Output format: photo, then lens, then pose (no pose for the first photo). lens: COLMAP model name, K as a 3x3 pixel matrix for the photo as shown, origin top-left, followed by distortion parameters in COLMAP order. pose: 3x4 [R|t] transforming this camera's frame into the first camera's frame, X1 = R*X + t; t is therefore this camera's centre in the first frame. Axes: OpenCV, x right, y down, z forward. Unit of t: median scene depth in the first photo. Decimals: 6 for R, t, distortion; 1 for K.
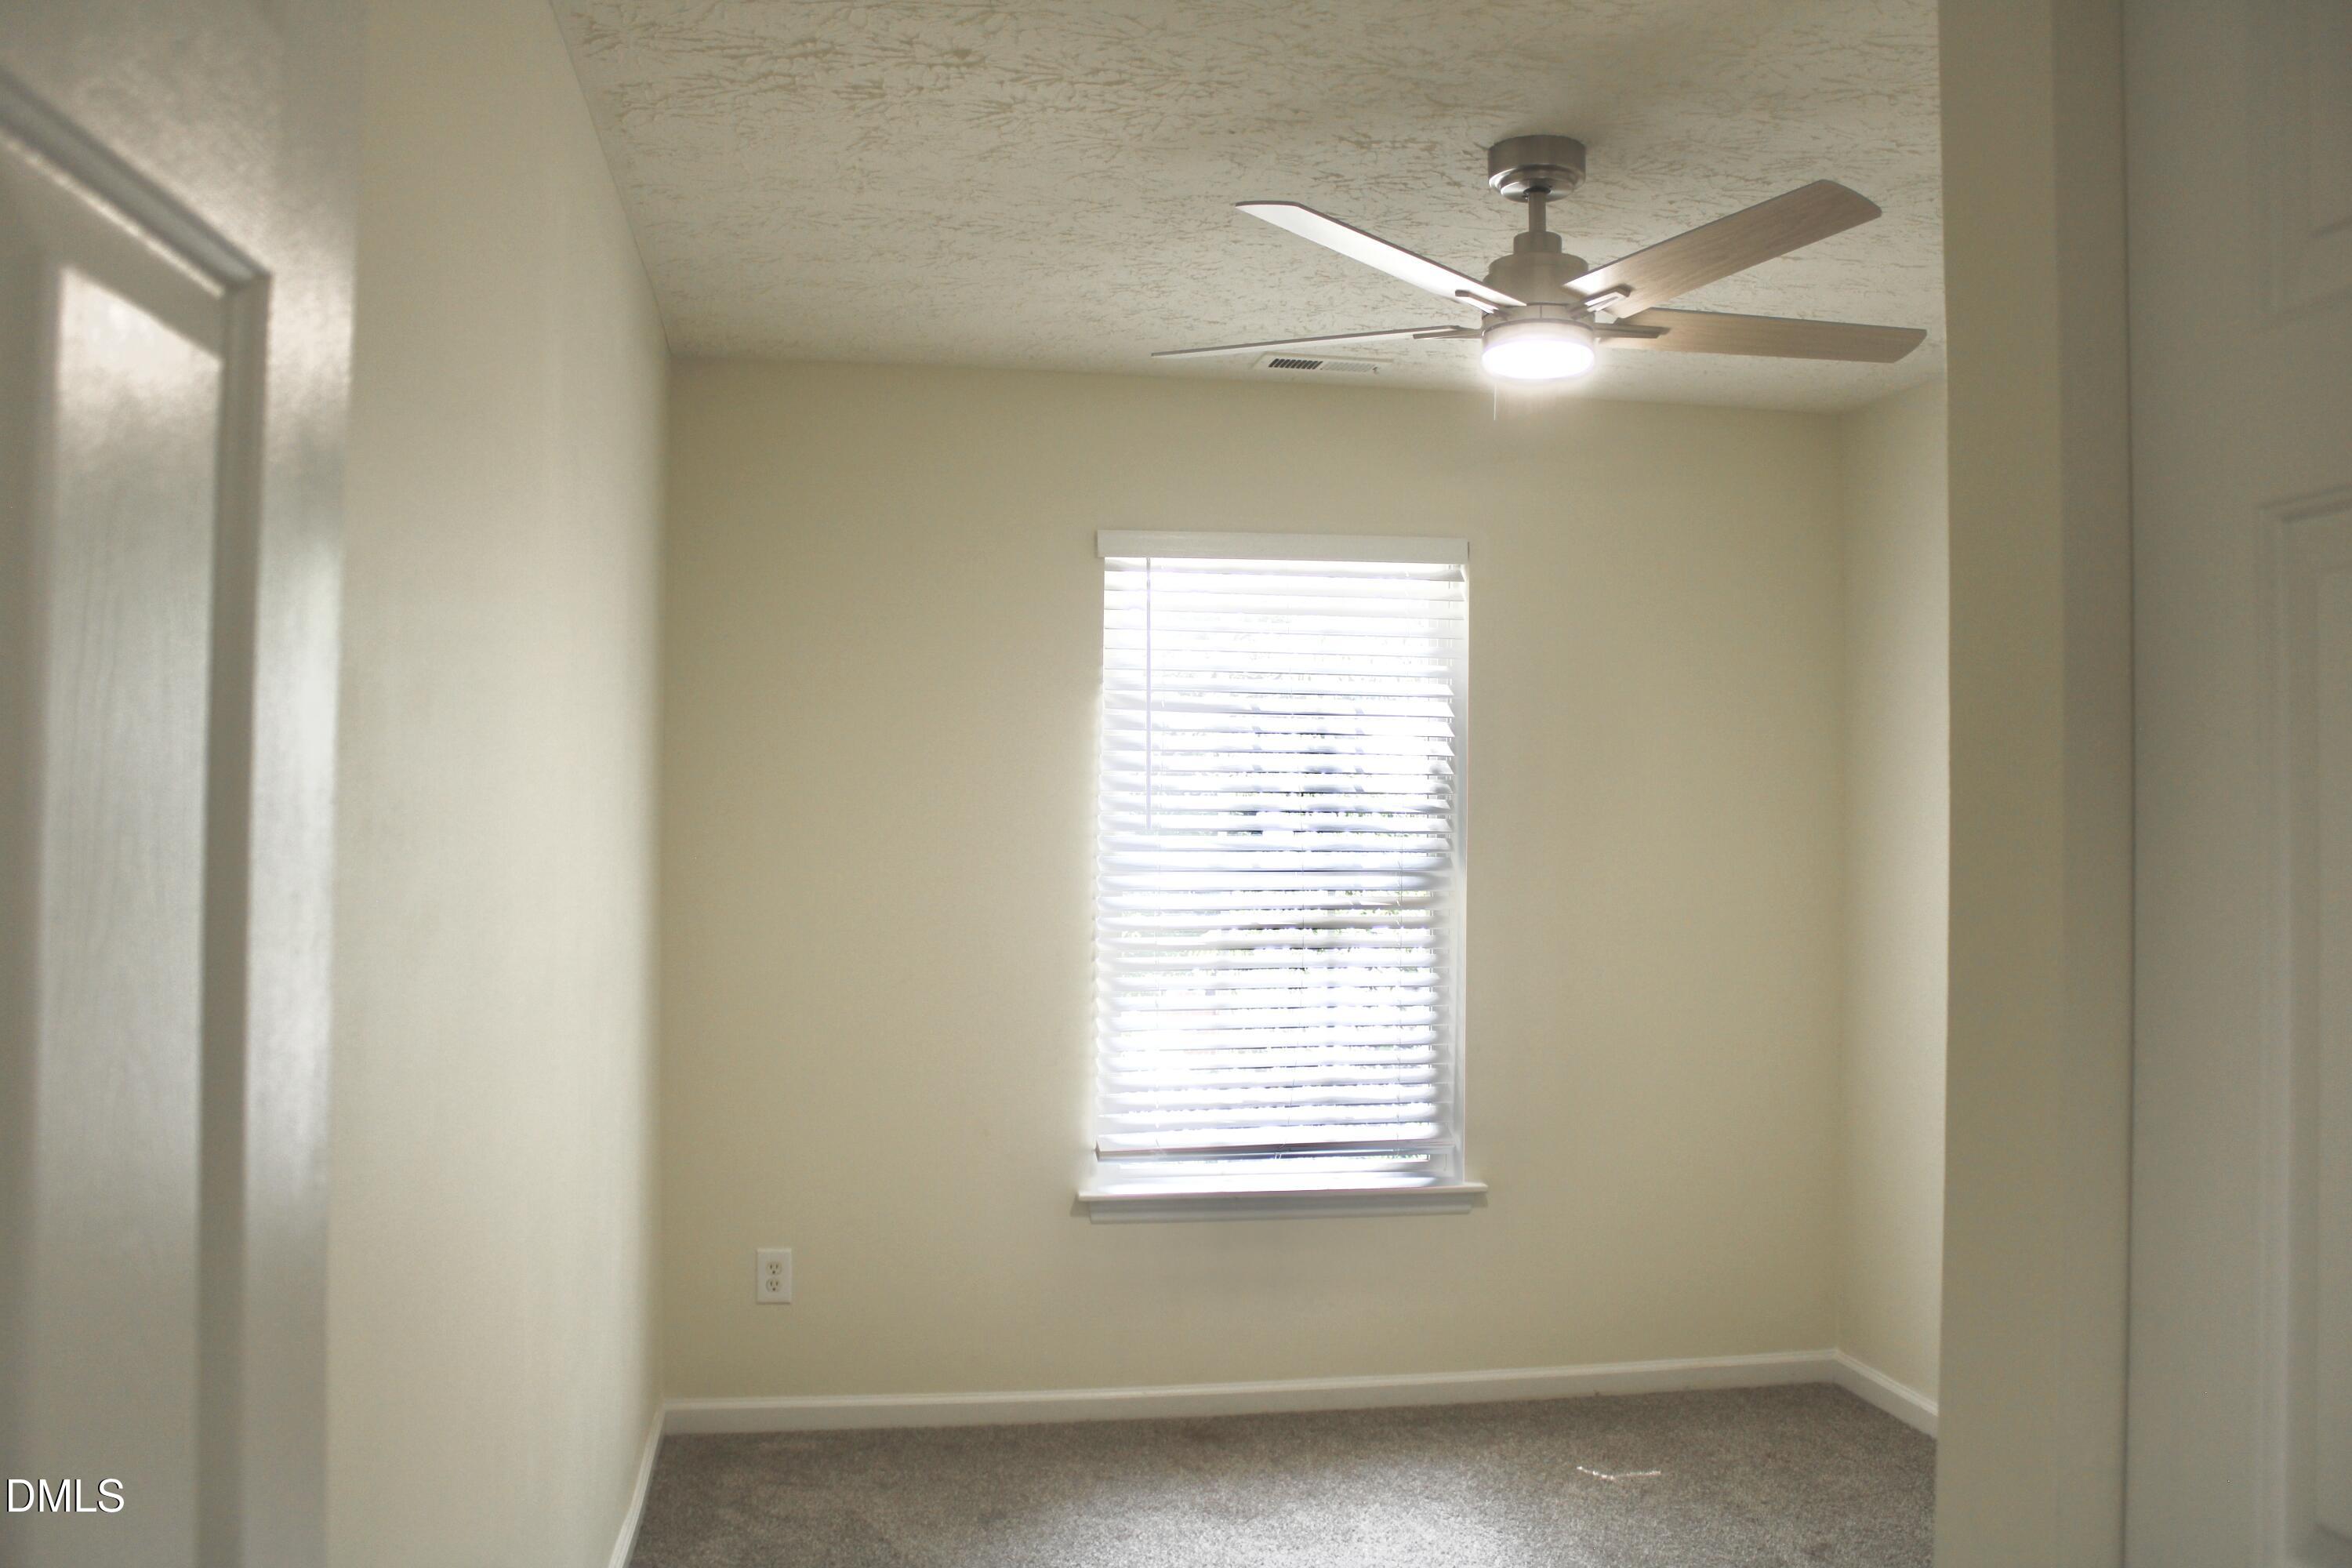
lens RADIAL K [[1953.6, 0, 1157.6], [0, 1953.6, 788.8], [0, 0, 1]] dist [-0.166093, 0.143067]
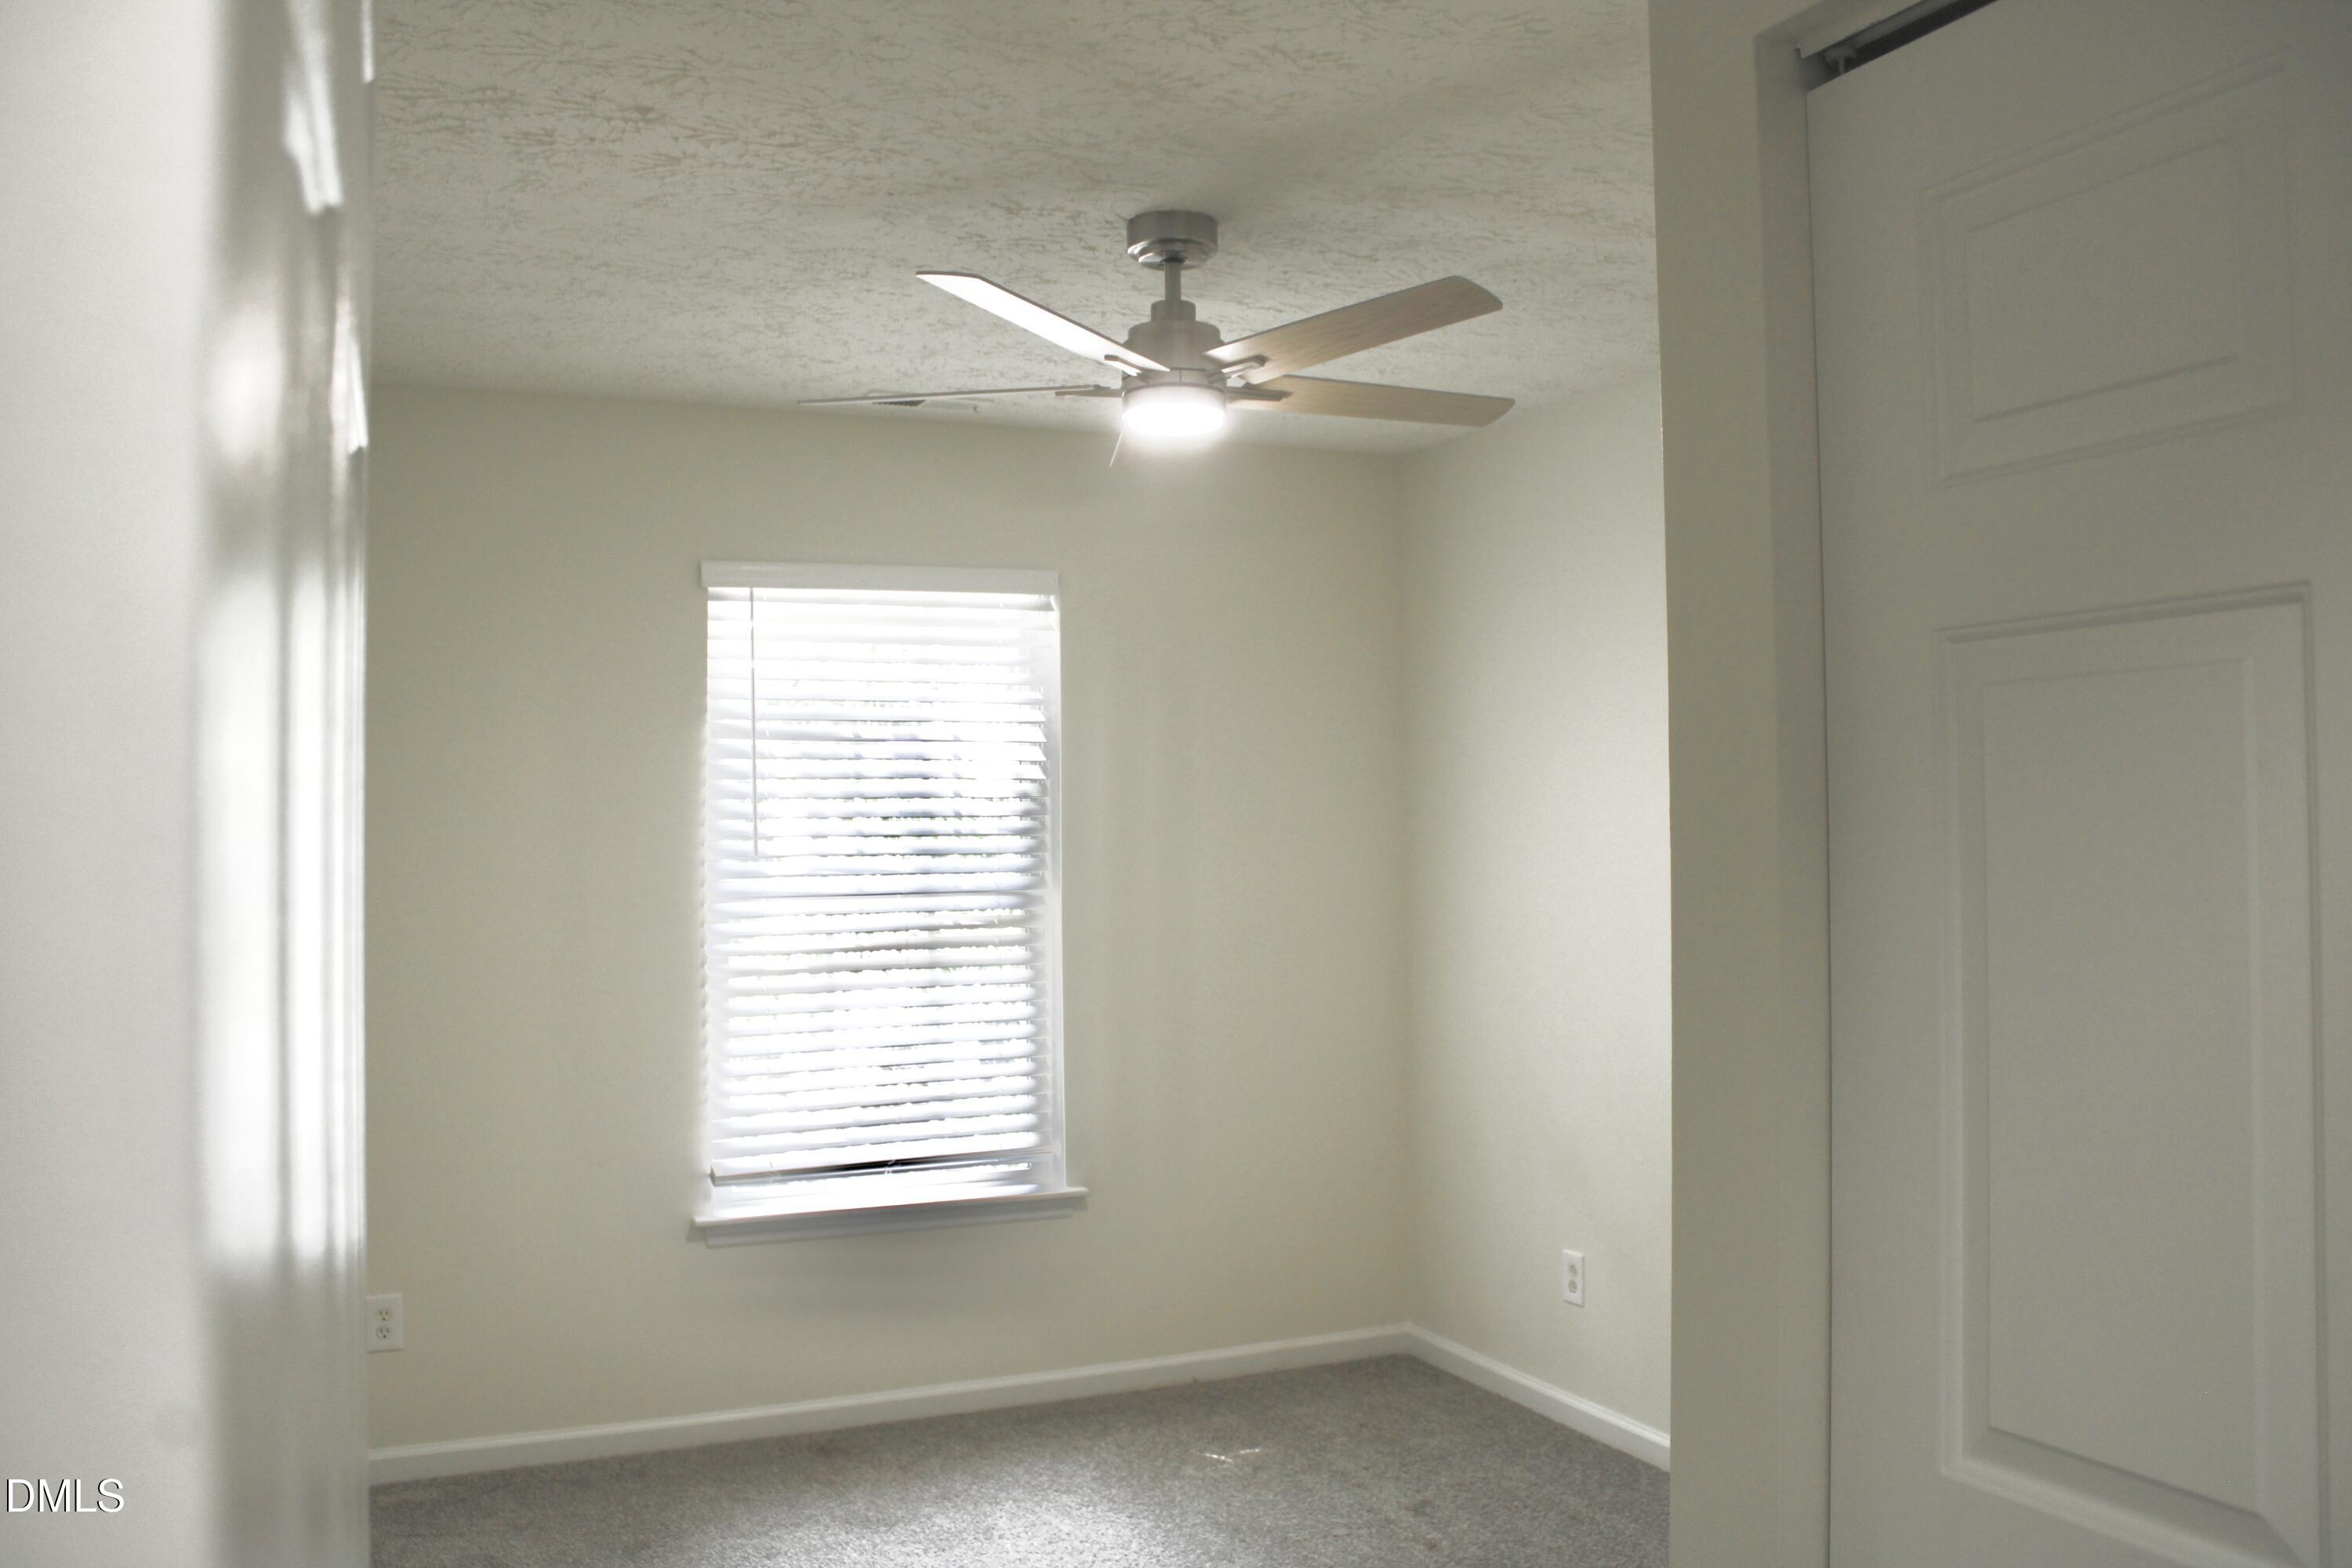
lens RADIAL K [[1953.3, 0, 1158.1], [0, 1953.3, 794.7], [0, 0, 1]] dist [-0.164566, 0.145779]
pose [[0.967534, -0.014934, 0.252298, -0.066052], [0.014563, 0.999888, 0.003337, -0.013820], [-0.252320, 0.000446, 0.967644, -0.031583]]
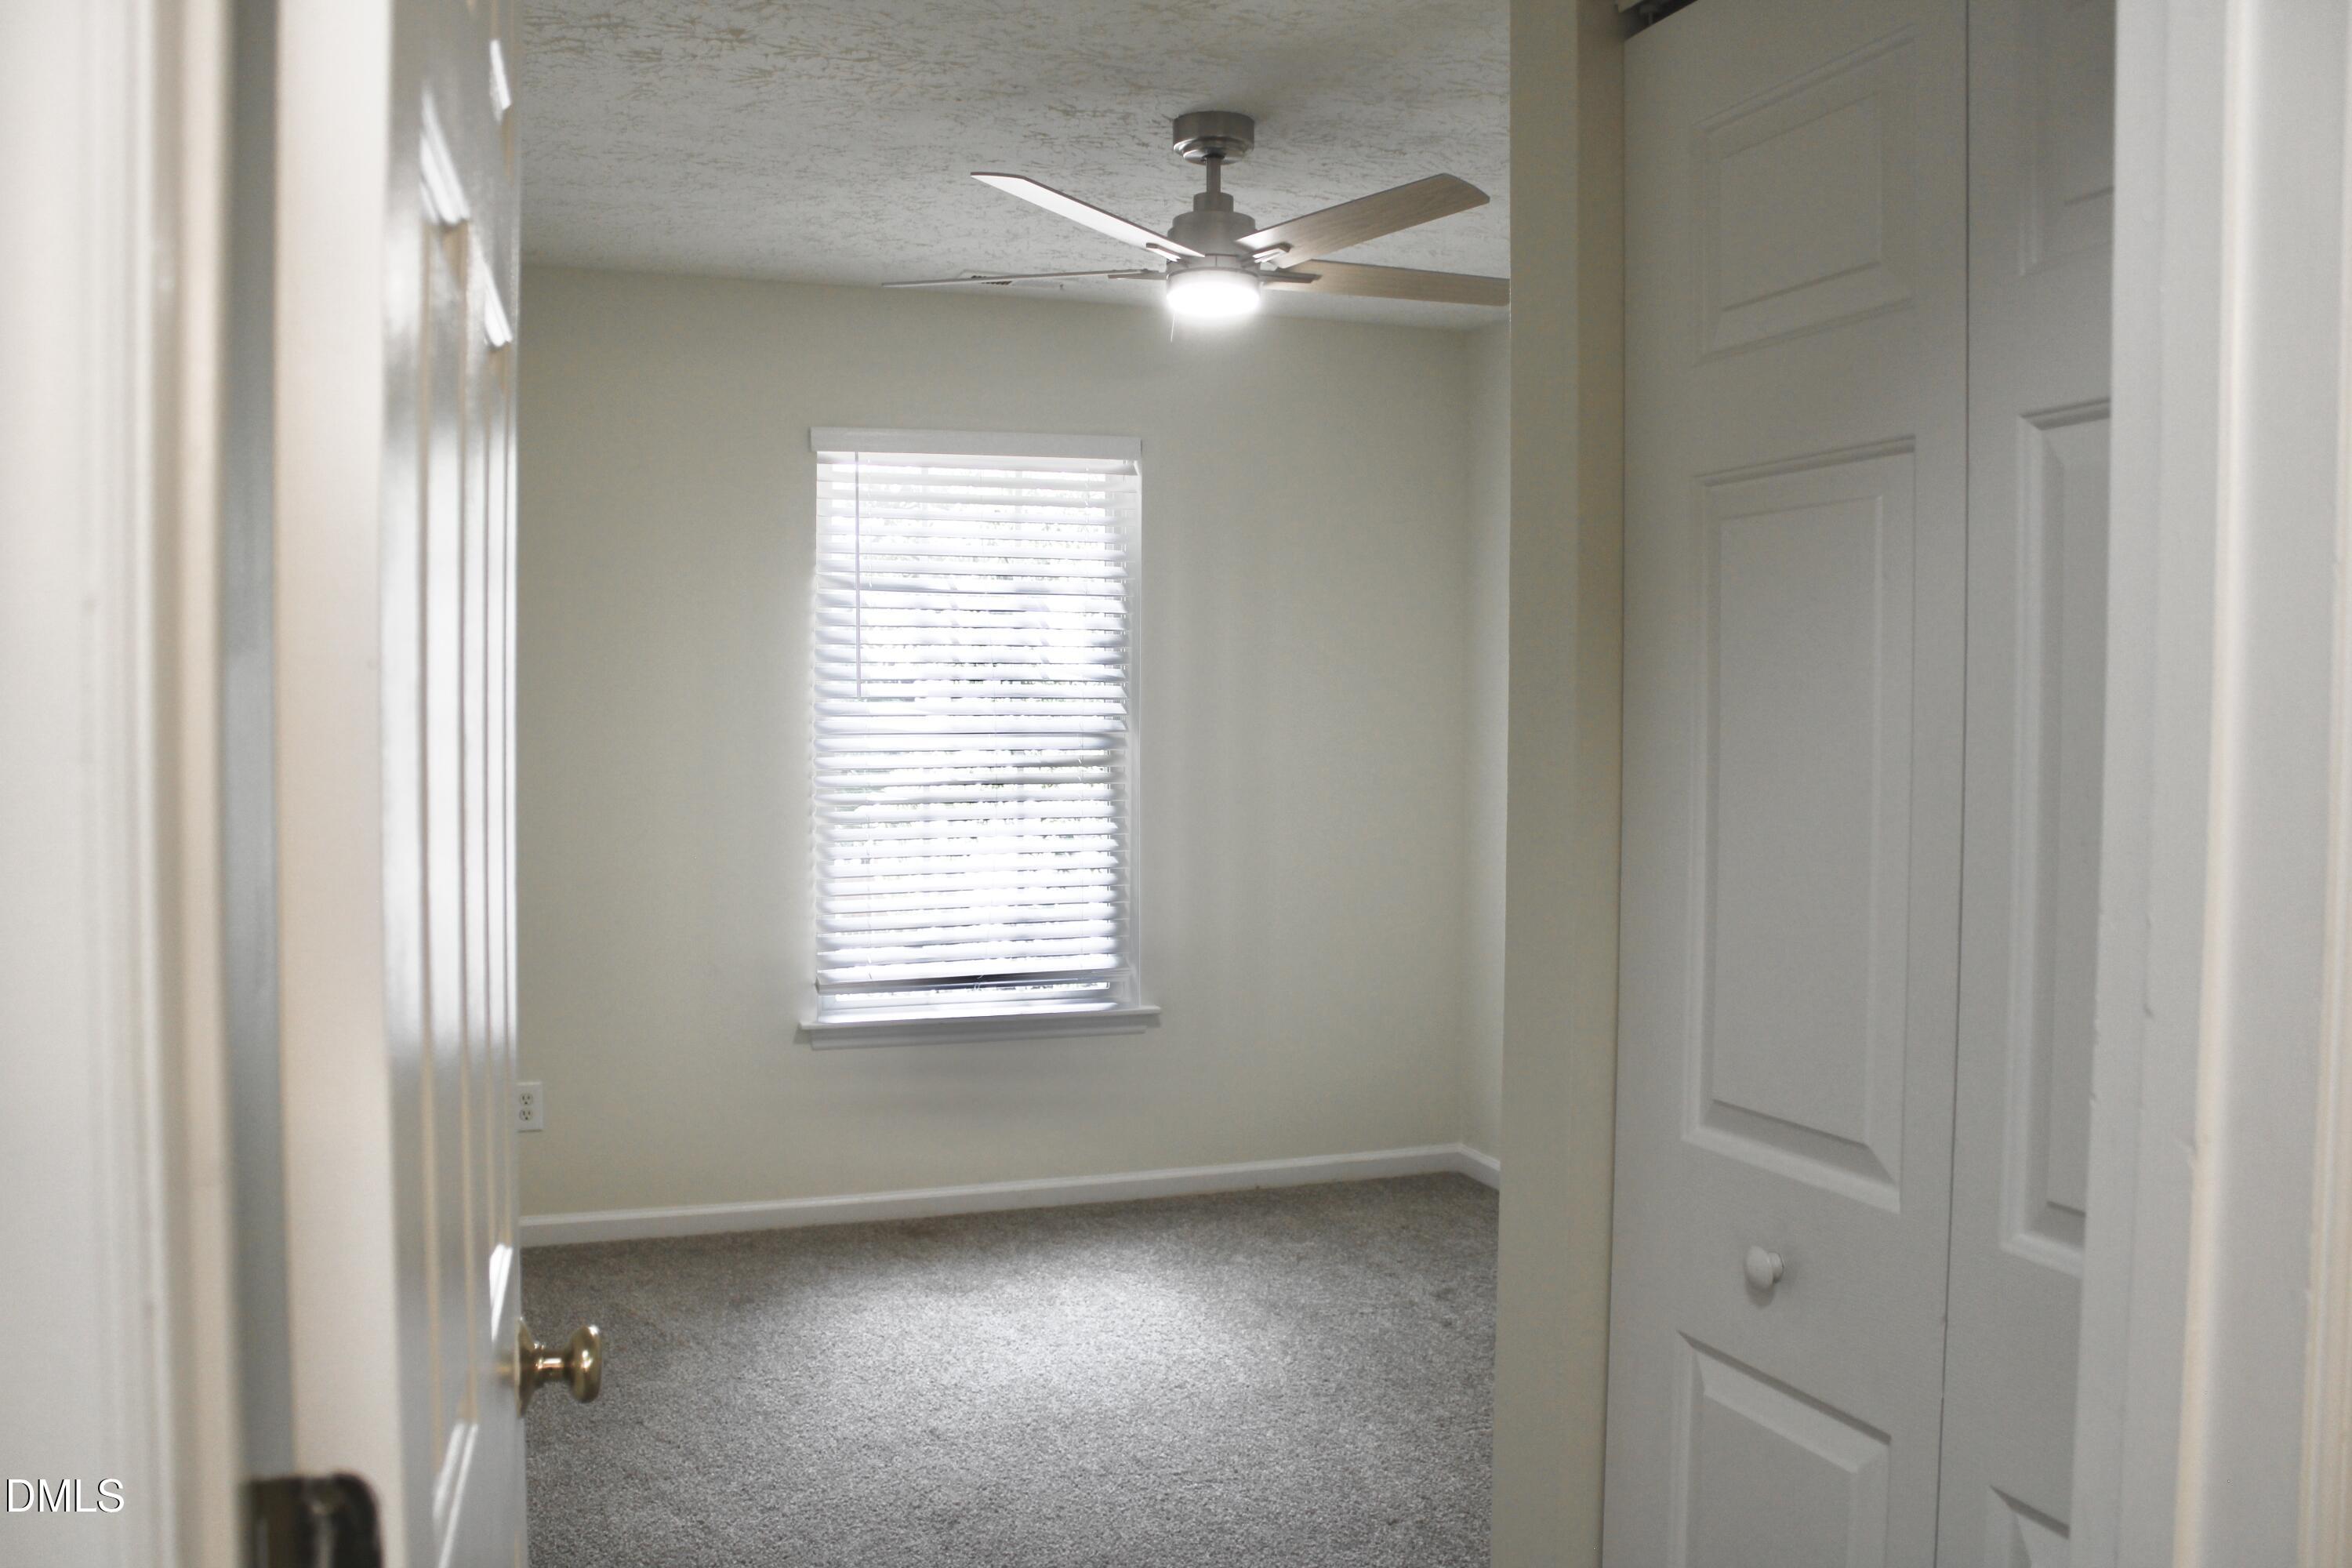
lens RADIAL K [[1953.3, 0, 1158.1], [0, 1953.3, 794.7], [0, 0, 1]] dist [-0.164566, 0.145779]
pose [[0.983836, -0.014078, 0.178515, -0.041994], [0.002090, 0.997739, 0.067168, 0.002624], [-0.179057, -0.065709, 0.981642, -0.148422]]
